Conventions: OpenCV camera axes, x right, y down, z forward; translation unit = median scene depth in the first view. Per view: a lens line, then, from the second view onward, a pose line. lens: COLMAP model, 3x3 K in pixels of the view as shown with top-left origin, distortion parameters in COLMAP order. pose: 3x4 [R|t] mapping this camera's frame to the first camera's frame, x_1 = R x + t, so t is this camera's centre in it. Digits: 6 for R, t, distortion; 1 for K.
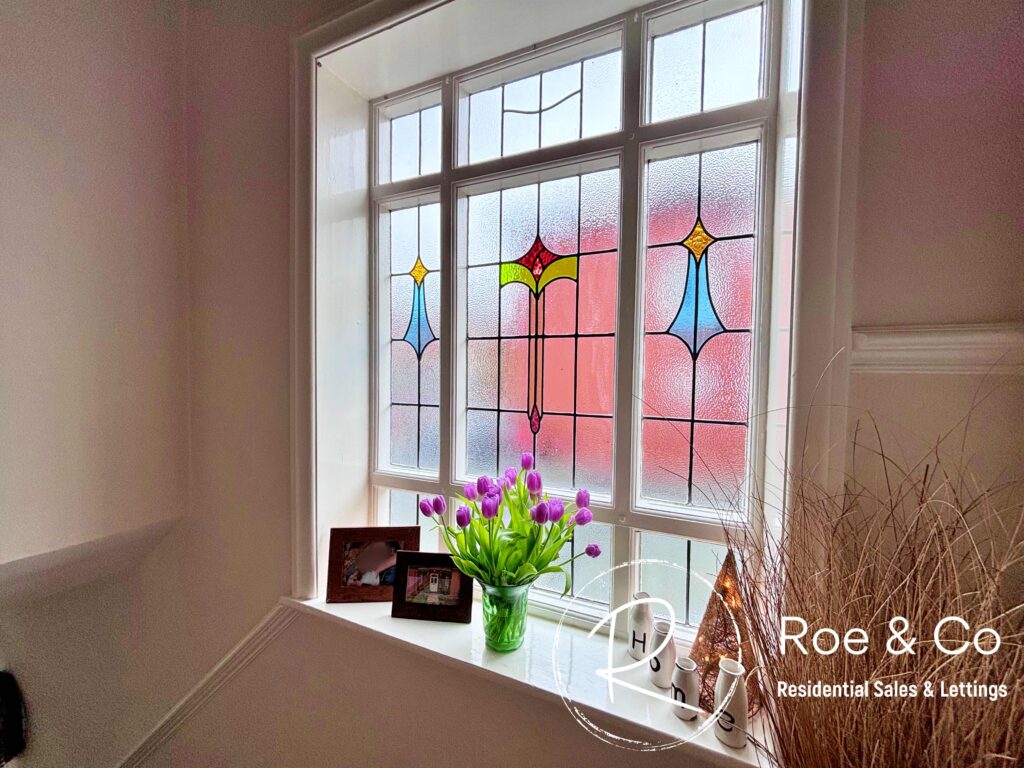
lens RADIAL K [[412.5, 0, 511.7], [0, 412.5, 383.4], [0, 0, 1]] dist [0.012433, -0.002863]
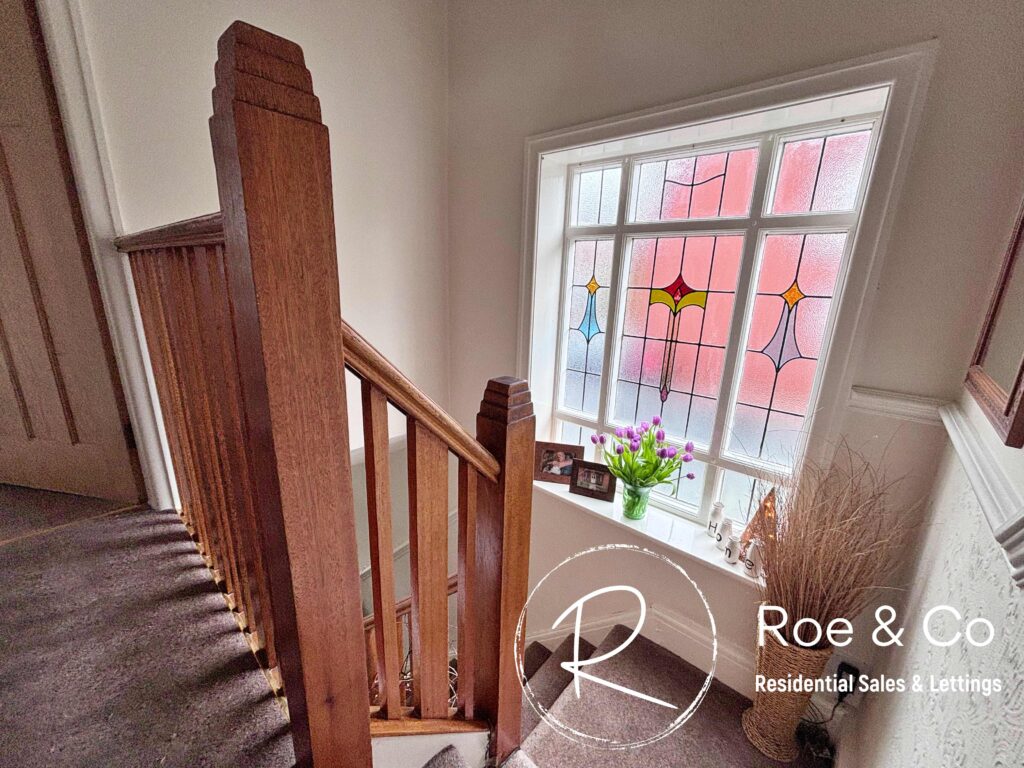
lens RADIAL K [[412.5, 0, 511.8], [0, 412.5, 384.9], [0, 0, 1]] dist [0.012433, -0.002863]
pose [[0.958509, 0.090507, -0.270312, -0.083009], [-0.029214, 0.974454, 0.222680, -0.298265], [0.283561, -0.205544, 0.936667, -0.685817]]
